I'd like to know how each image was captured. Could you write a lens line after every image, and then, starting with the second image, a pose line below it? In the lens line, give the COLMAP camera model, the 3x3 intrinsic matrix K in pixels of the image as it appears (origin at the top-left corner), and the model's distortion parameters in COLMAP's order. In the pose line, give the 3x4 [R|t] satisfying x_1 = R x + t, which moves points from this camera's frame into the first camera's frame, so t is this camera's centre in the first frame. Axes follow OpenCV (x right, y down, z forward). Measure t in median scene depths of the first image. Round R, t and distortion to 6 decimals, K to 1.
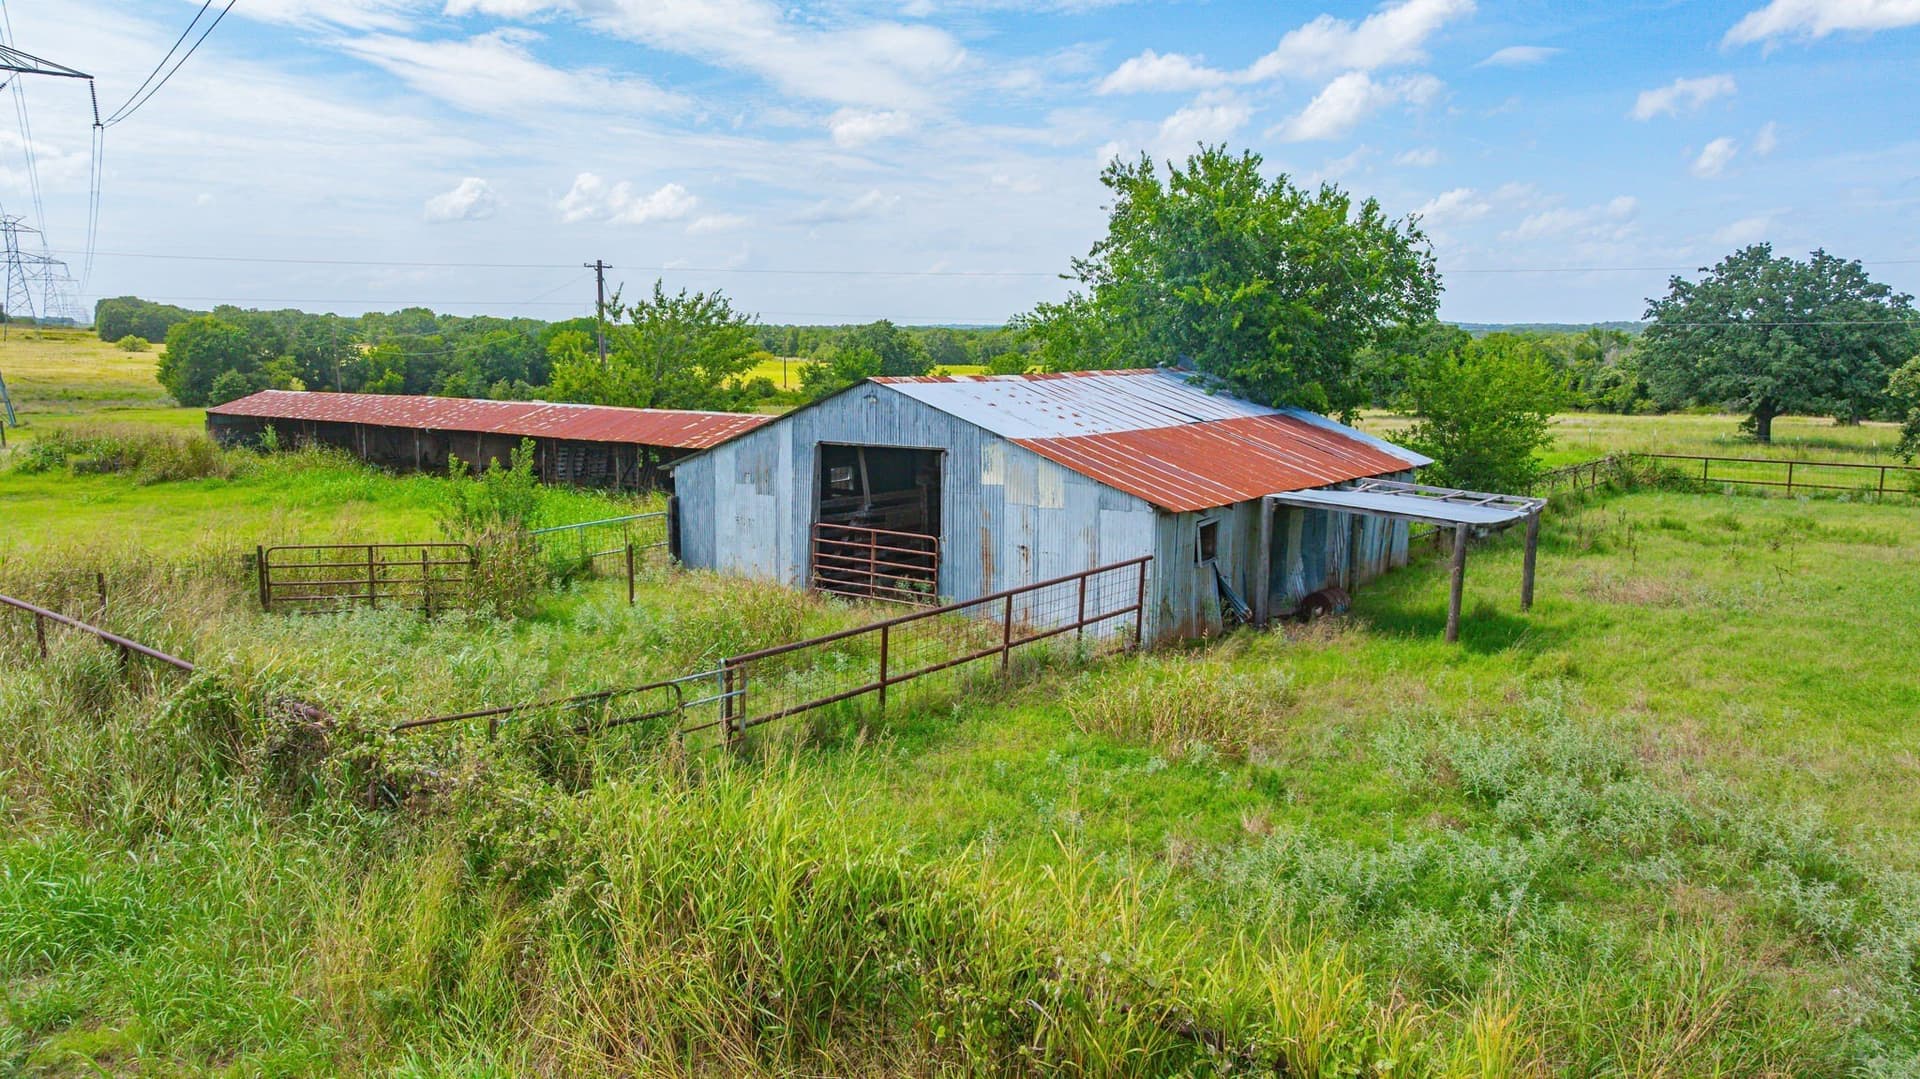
lens RADIAL K [[1353.0, 0, 960.8], [0, 1353.0, 538.4], [0, 0, 1]] dist [-0.032844, 0.036797]
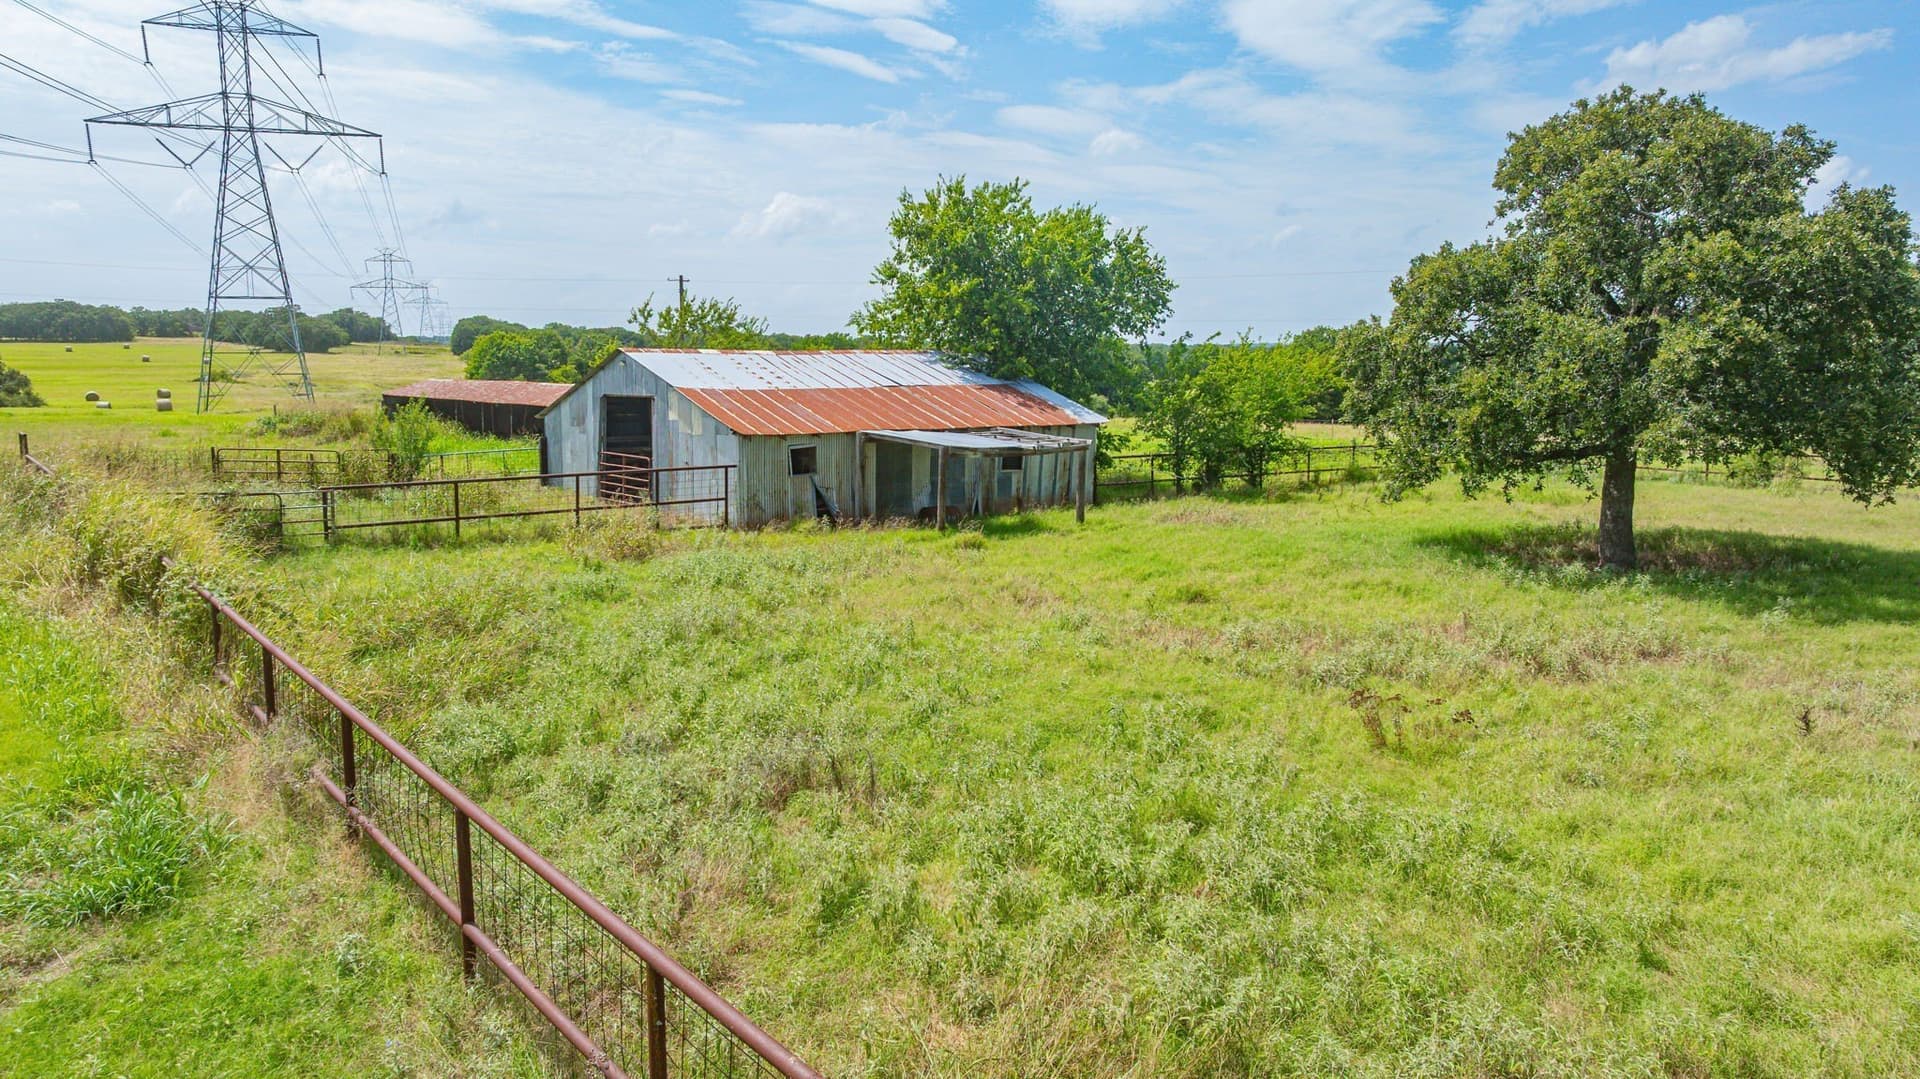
lens RADIAL K [[1353.0, 0, 960.4], [0, 1353.0, 542.7], [0, 0, 1]] dist [-0.032844, 0.036797]
pose [[0.973108, 0.031121, -0.228237, 0.567661], [-0.033382, 0.999424, -0.006050, 0.077608], [0.227918, 0.013507, 0.973587, -0.295475]]
